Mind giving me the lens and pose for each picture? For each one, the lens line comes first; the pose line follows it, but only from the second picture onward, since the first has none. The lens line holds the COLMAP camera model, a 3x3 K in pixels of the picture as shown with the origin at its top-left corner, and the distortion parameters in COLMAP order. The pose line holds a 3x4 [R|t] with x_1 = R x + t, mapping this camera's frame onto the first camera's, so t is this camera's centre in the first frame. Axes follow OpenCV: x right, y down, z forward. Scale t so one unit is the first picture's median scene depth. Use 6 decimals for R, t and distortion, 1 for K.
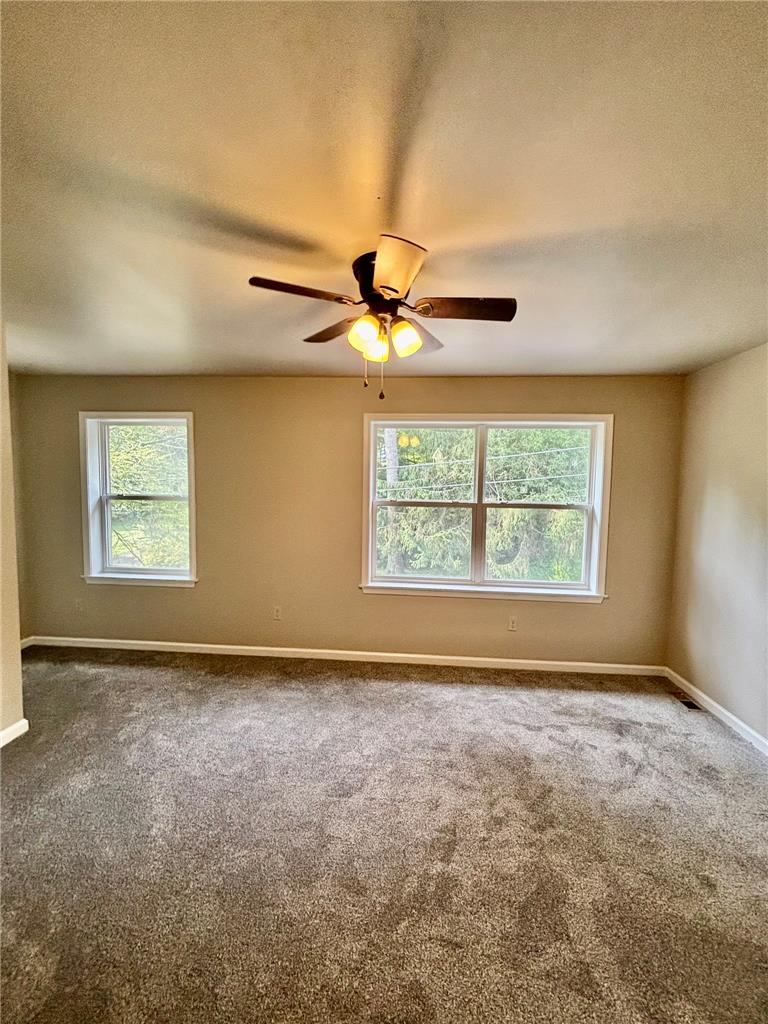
lens RADIAL K [[414.4, 0, 376.9], [0, 414.4, 516.5], [0, 0, 1]] dist [-0.001412, 0.001494]
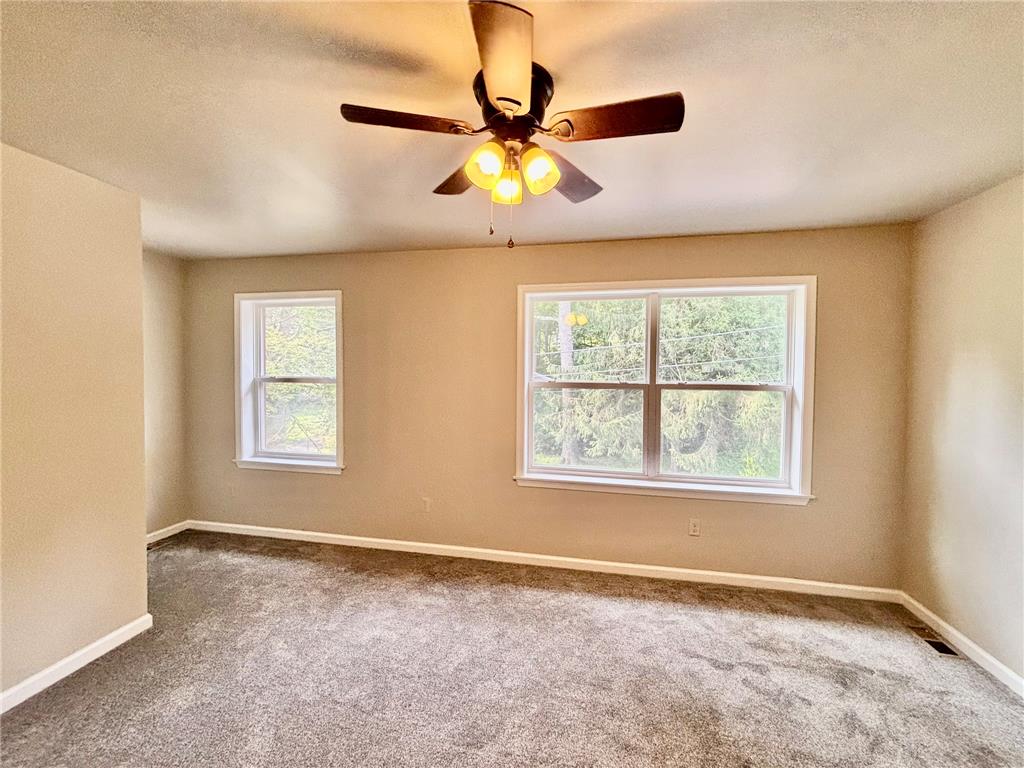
lens RADIAL K [[414.4, 0, 505.2], [0, 414.4, 383.7], [0, 0, 1]] dist [-0.001412, 0.001494]
pose [[0.992950, -0.004132, -0.118460, 0.054630], [-0.001239, 0.998976, -0.045228, 0.008696], [0.118526, 0.045055, 0.991928, 0.124509]]
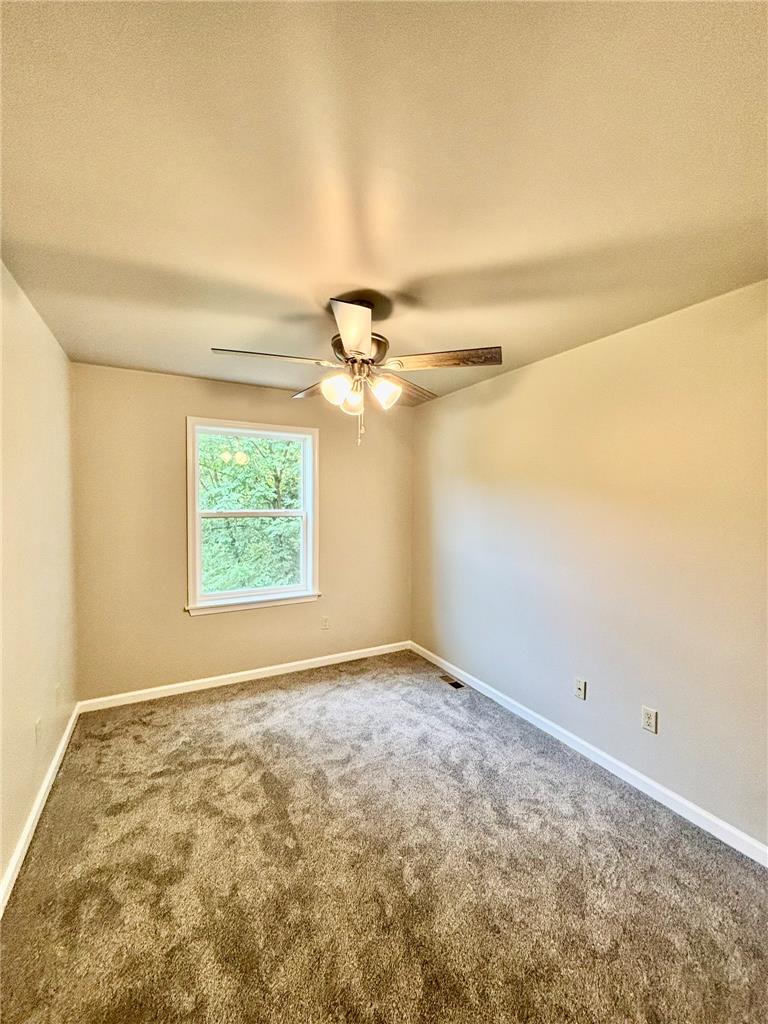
lens RADIAL K [[414.4, 0, 381.8], [0, 414.4, 508.9], [0, 0, 1]] dist [-0.001412, 0.001494]
pose [[0.835352, -0.022340, 0.549261, -0.209776], [0.043477, 0.998729, -0.025501, -0.004851], [-0.547994, 0.045183, 0.835261, 0.015106]]
